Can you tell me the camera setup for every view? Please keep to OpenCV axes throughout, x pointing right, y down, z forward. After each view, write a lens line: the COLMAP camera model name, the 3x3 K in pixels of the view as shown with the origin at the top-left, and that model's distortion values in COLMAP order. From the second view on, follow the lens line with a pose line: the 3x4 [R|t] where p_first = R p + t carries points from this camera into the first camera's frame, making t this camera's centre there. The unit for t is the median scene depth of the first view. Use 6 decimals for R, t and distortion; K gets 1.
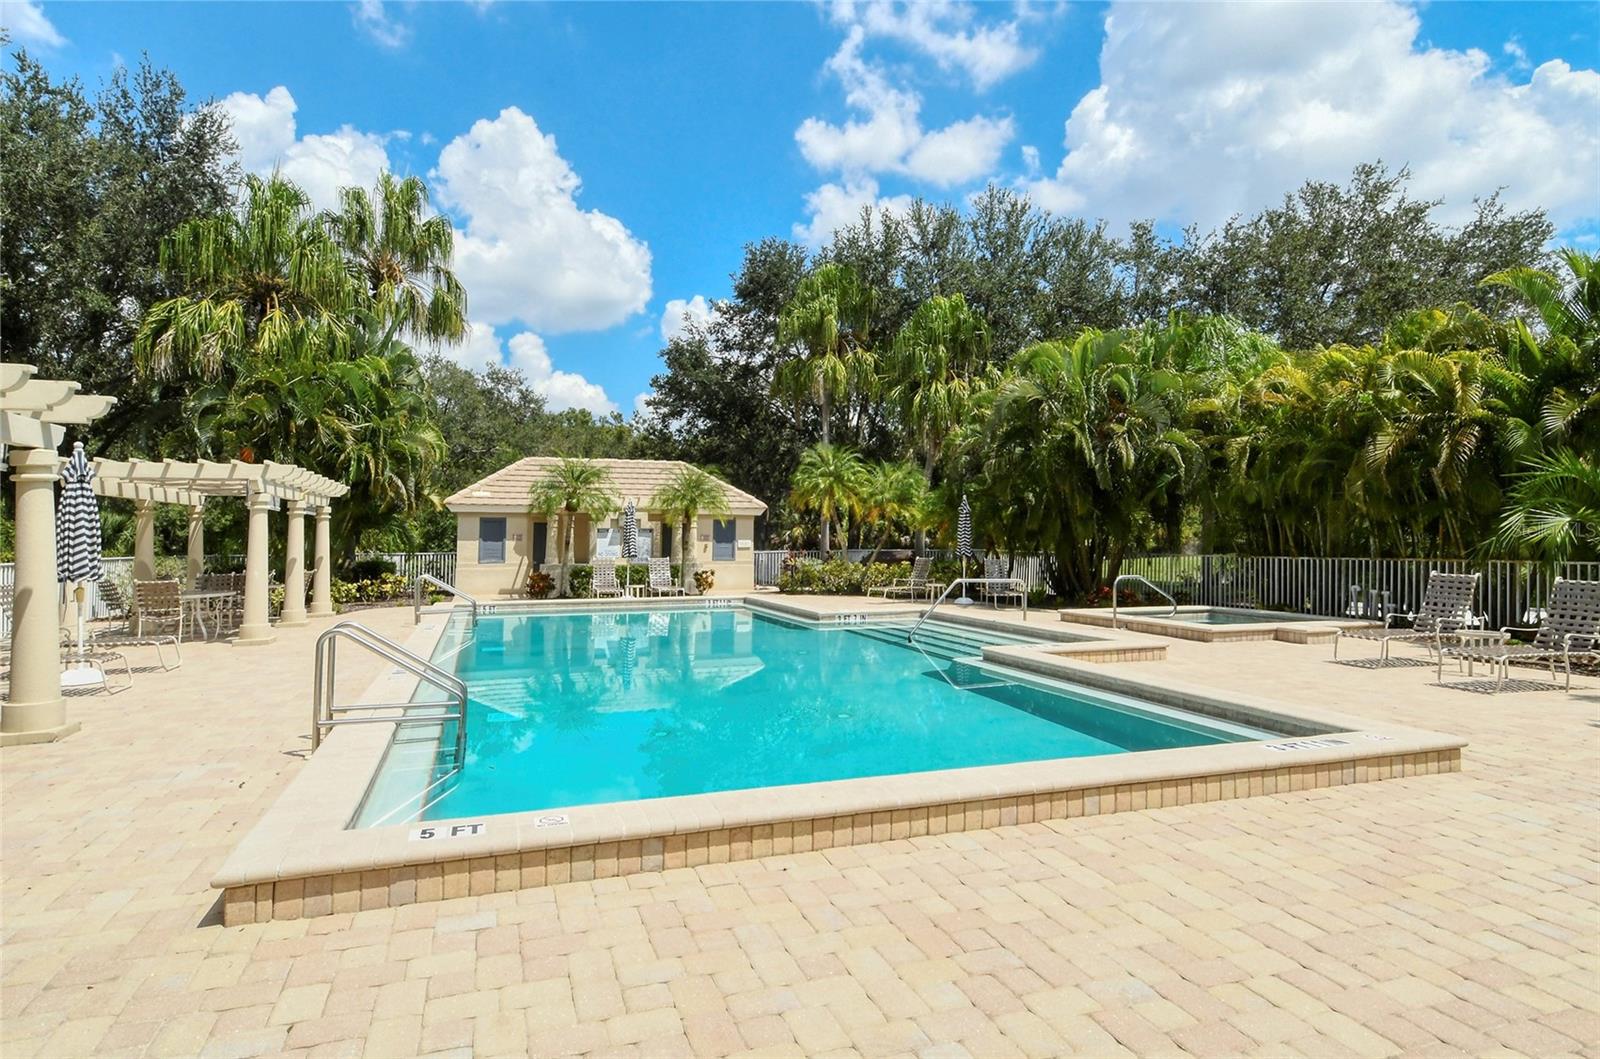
lens RADIAL K [[861.7, 0, 784.0], [0, 861.7, 533.7], [0, 0, 1]] dist [0.020477, -0.005825]
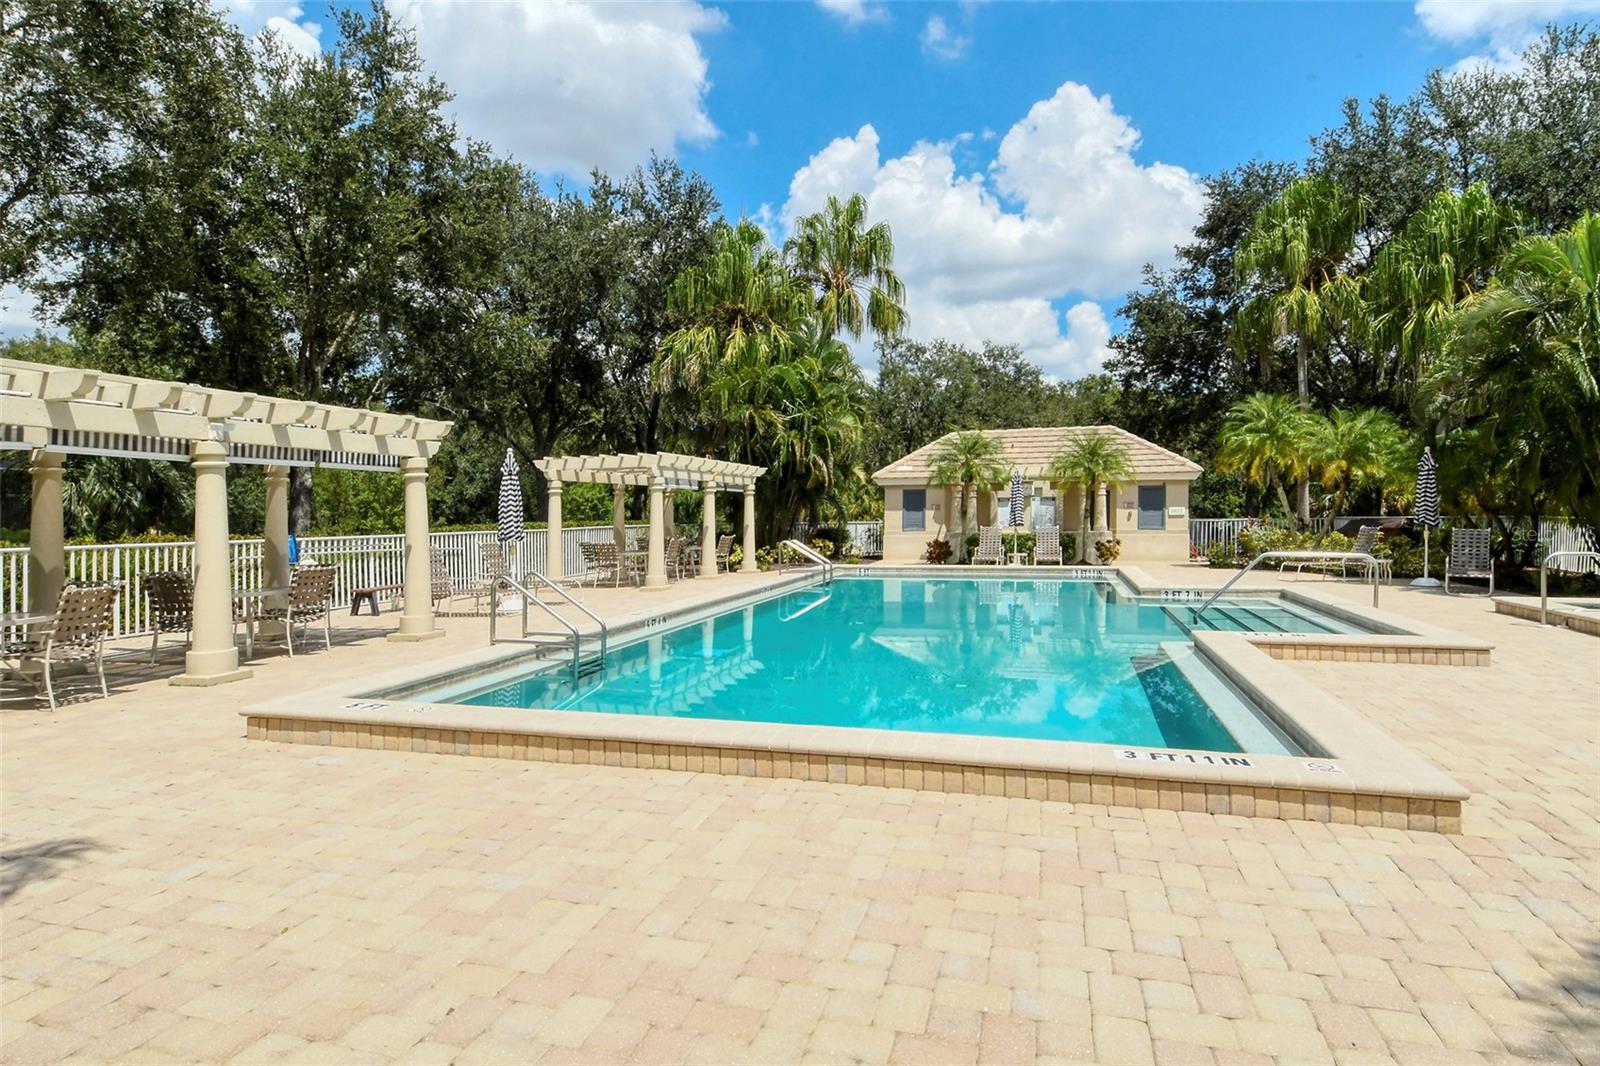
lens RADIAL K [[852.4, 0, 802.4], [0, 852.4, 511.4], [0, 0, 1]] dist [0.011234, -0.002205]
pose [[0.818423, -0.009657, -0.574535, 0.172151], [0.015587, 0.999864, 0.005398, 0.000965], [0.574405, -0.013373, 0.818462, 0.033332]]
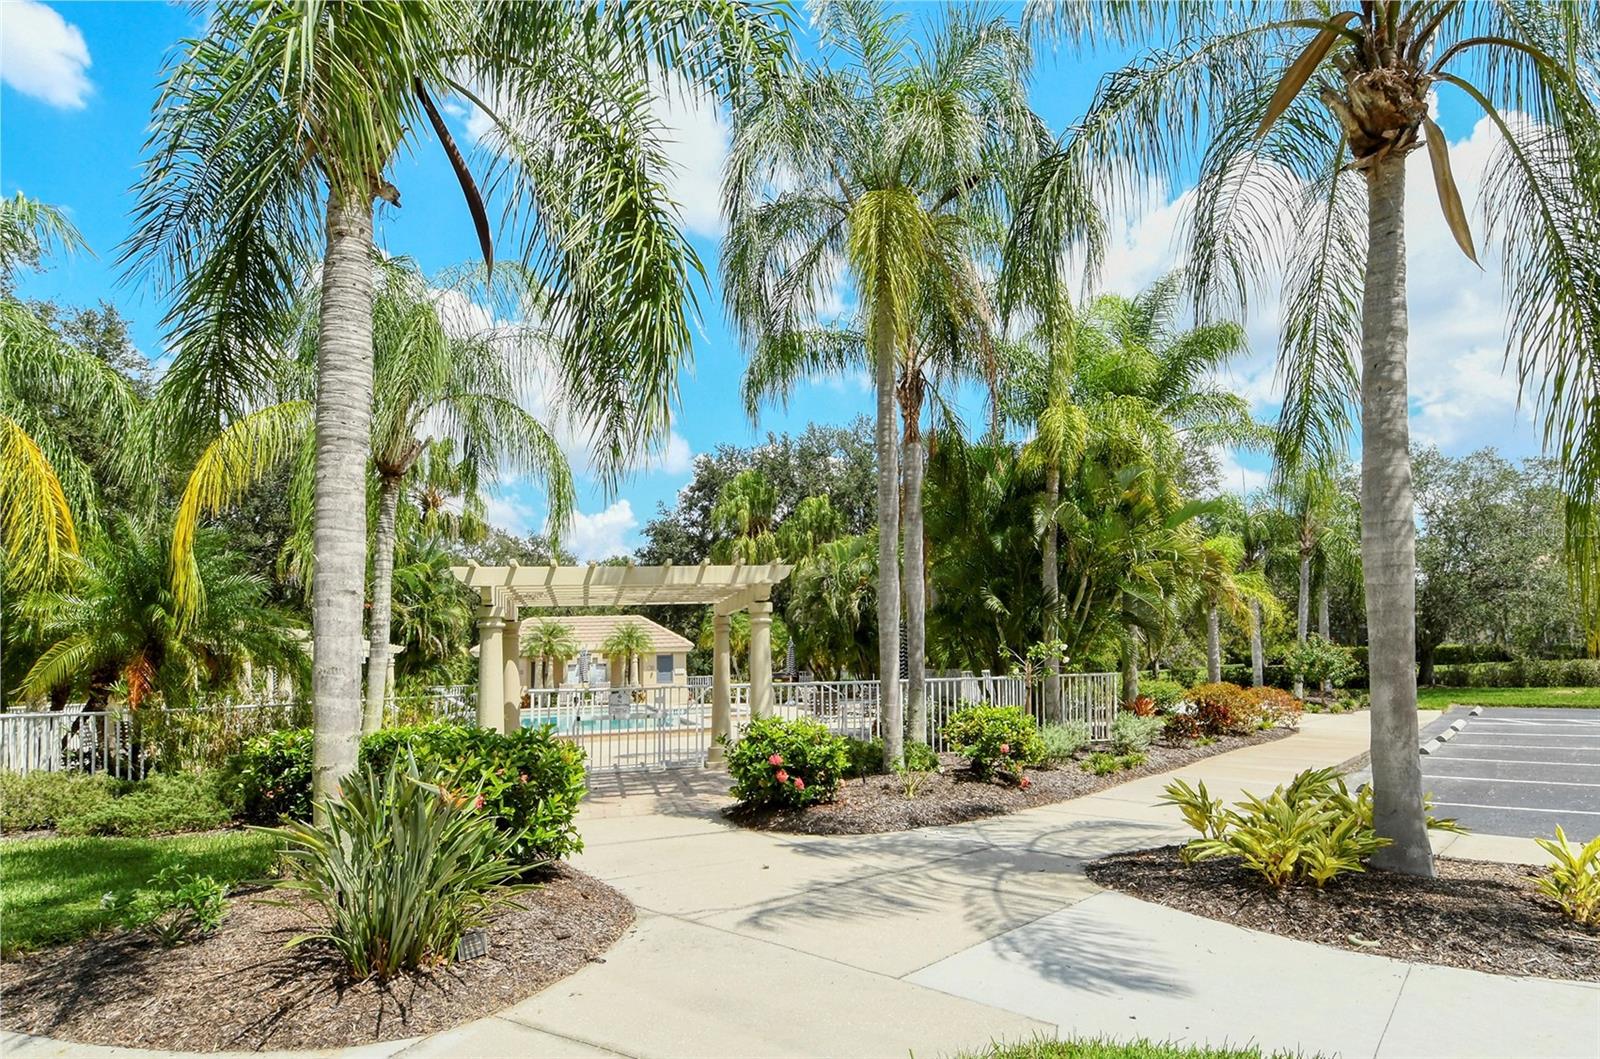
lens RADIAL K [[861.7, 0, 850.0], [0, 861.7, 625.9], [0, 0, 1]] dist [0.020477, -0.005825]
pose [[0.999274, -0.035515, -0.013758, 0.305924], [0.034983, 0.998697, -0.037149, -0.000370], [0.015059, 0.036641, 0.999215, -0.532006]]
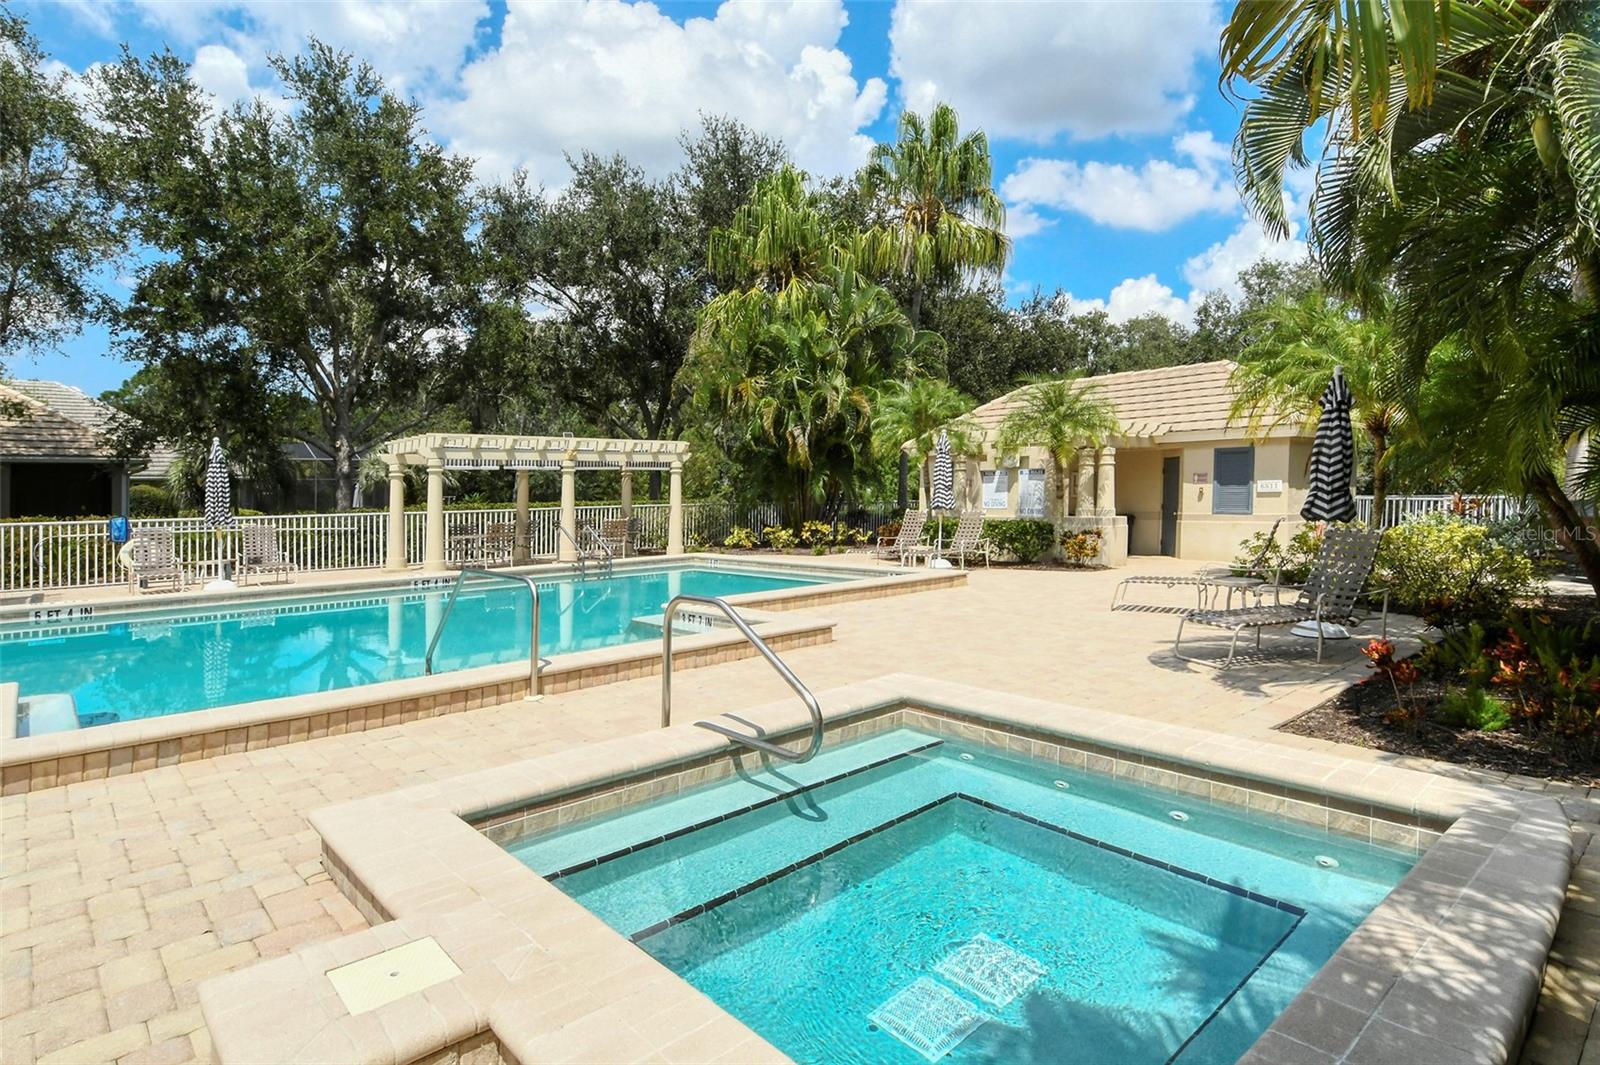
lens RADIAL K [[852.4, 0, 834.4], [0, 852.4, 536.8], [0, 0, 1]] dist [0.011234, -0.002205]
pose [[0.409353, 0.047123, -0.911158, 0.429354], [0.025569, 0.997681, 0.063085, 0.001445], [0.912018, -0.049121, 0.407198, 0.547107]]
